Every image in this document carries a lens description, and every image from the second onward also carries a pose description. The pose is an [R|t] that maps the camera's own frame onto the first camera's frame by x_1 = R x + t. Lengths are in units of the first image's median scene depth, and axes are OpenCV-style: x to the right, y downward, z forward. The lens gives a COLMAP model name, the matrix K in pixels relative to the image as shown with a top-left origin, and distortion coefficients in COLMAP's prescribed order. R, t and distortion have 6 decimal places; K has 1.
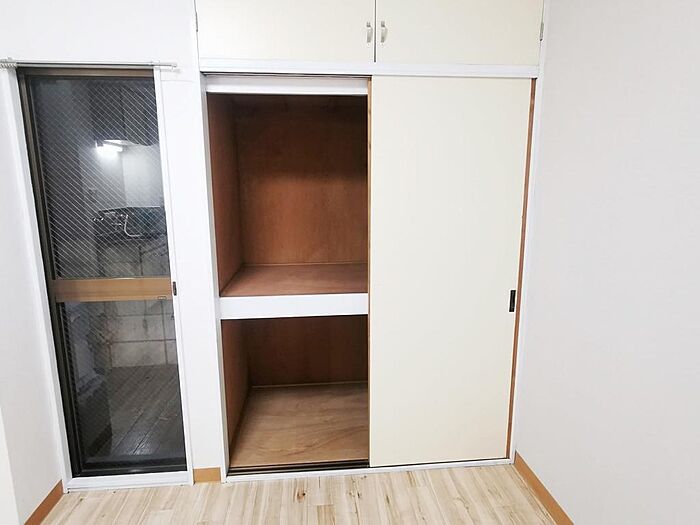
lens RADIAL K [[423.9, 0, 349.7], [0, 423.9, 263.8], [0, 0, 1]] dist [-0.007603, 0.009685]
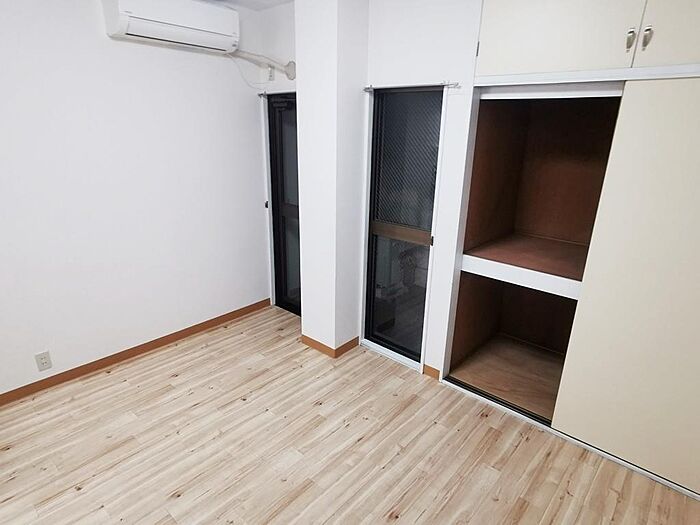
lens RADIAL K [[423.9, 0, 337.1], [0, 423.9, 267.3], [0, 0, 1]] dist [-0.007603, 0.009685]
pose [[0.663257, 0.256257, -0.703152, 0.380158], [-0.150054, 0.966007, 0.210512, -0.102675], [0.733194, -0.034113, 0.679163, -0.208432]]
